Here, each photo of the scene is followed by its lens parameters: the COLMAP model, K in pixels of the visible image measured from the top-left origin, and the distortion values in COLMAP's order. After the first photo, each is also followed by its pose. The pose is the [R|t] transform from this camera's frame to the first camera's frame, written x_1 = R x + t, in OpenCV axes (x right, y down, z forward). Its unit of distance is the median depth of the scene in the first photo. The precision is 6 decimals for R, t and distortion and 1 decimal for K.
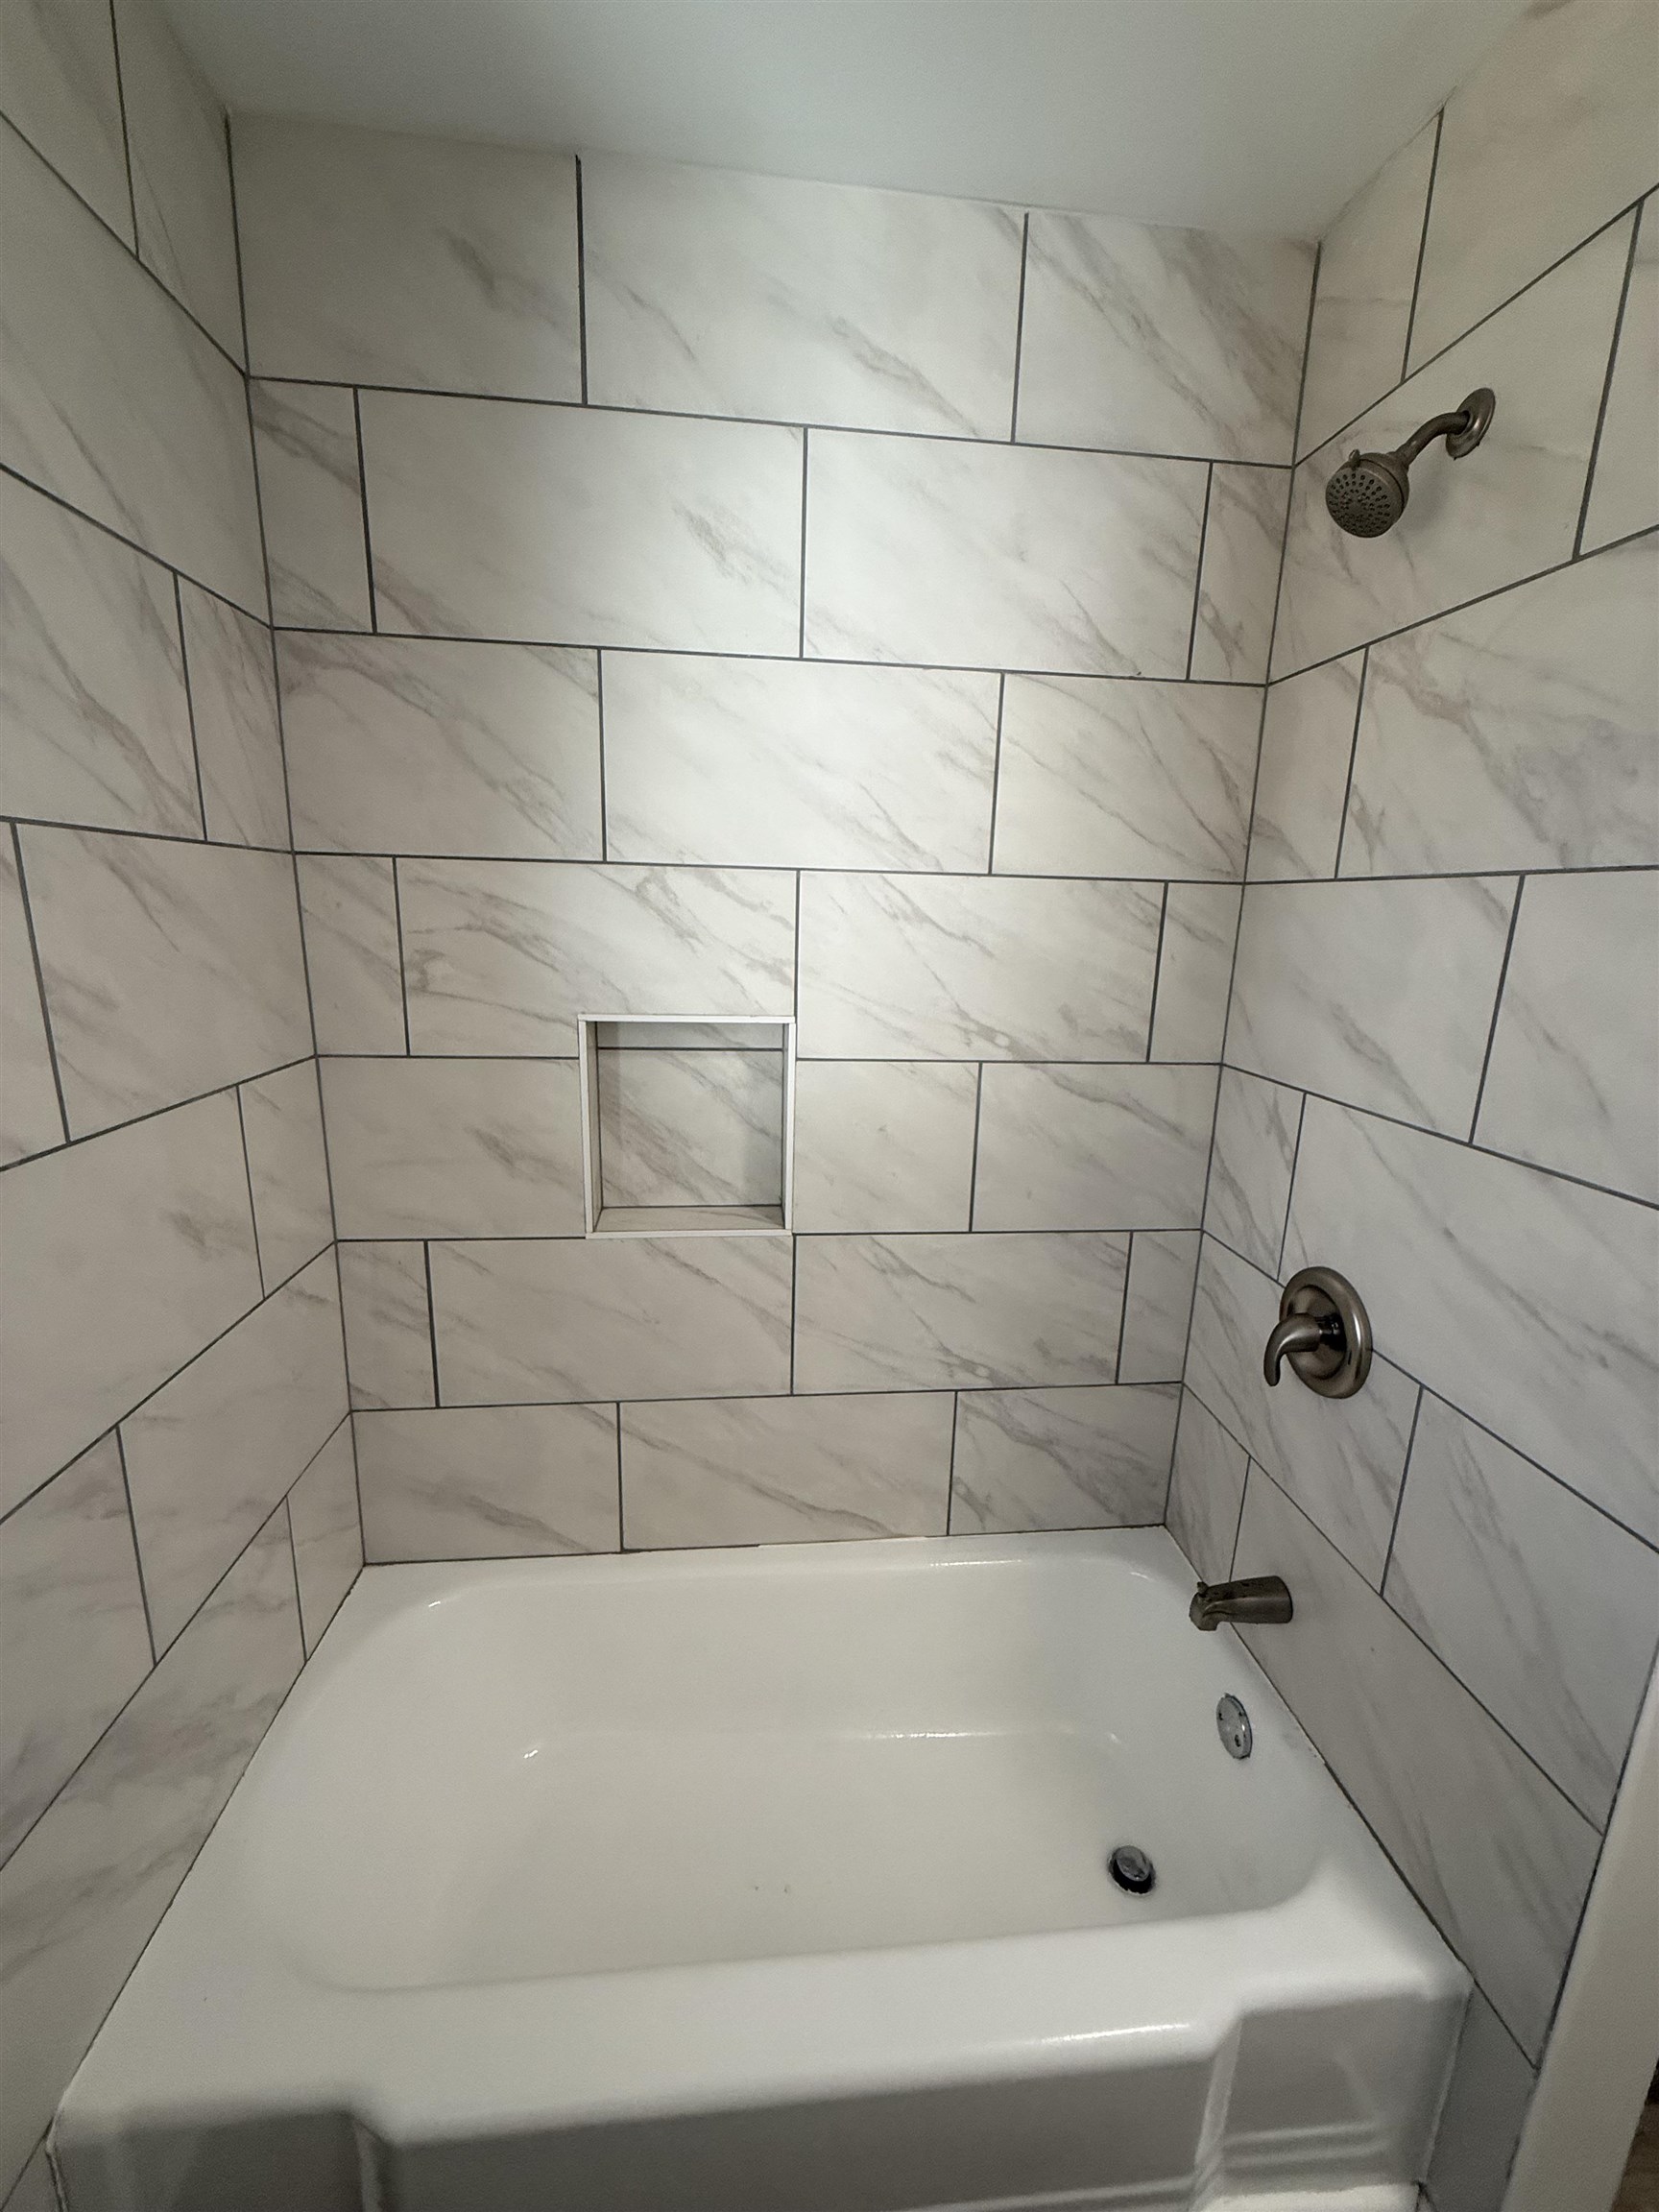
lens RADIAL K [[876.4, 0, 831.6], [0, 876.4, 1098.4], [0, 0, 1]] dist [0.000437, 0.000166]
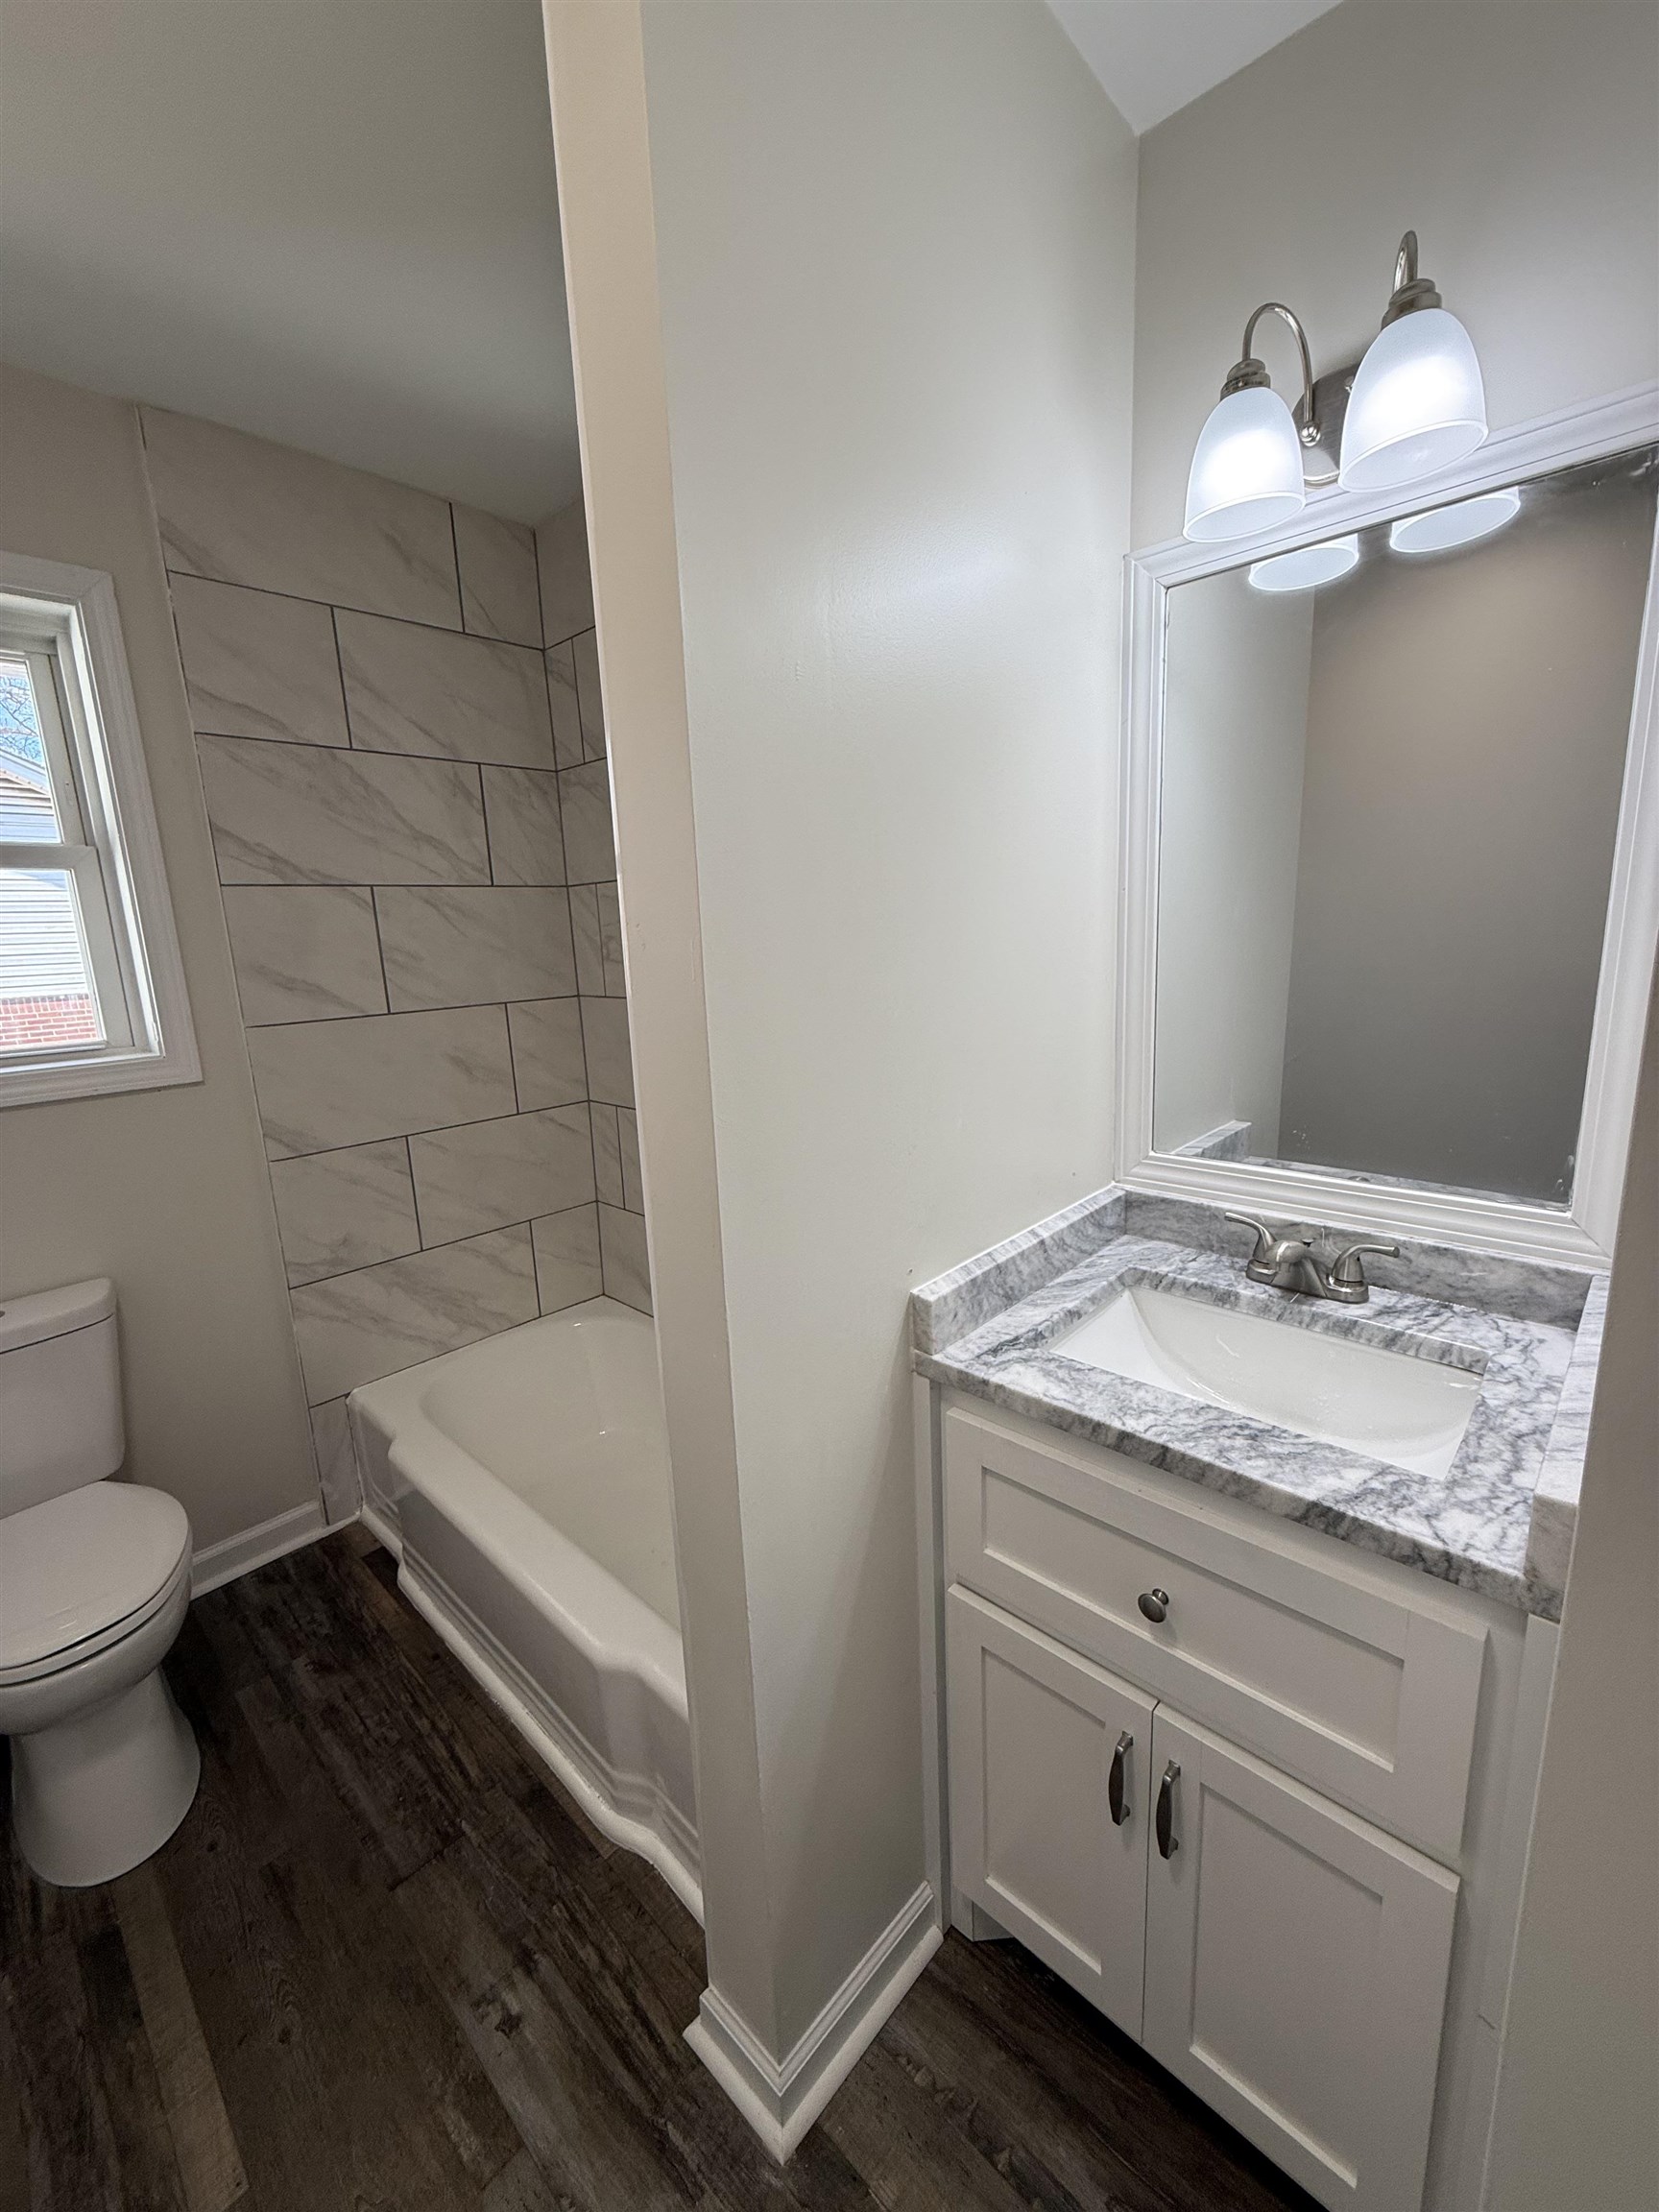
lens RADIAL K [[876.4, 0, 830.7], [0, 876.4, 1103.5], [0, 0, 1]] dist [0.000437, 0.000166]
pose [[0.648410, 0.090918, -0.755842, 1.305462], [-0.099887, 0.994420, 0.033926, 0.067791], [0.754710, 0.053501, 0.653874, 0.232796]]
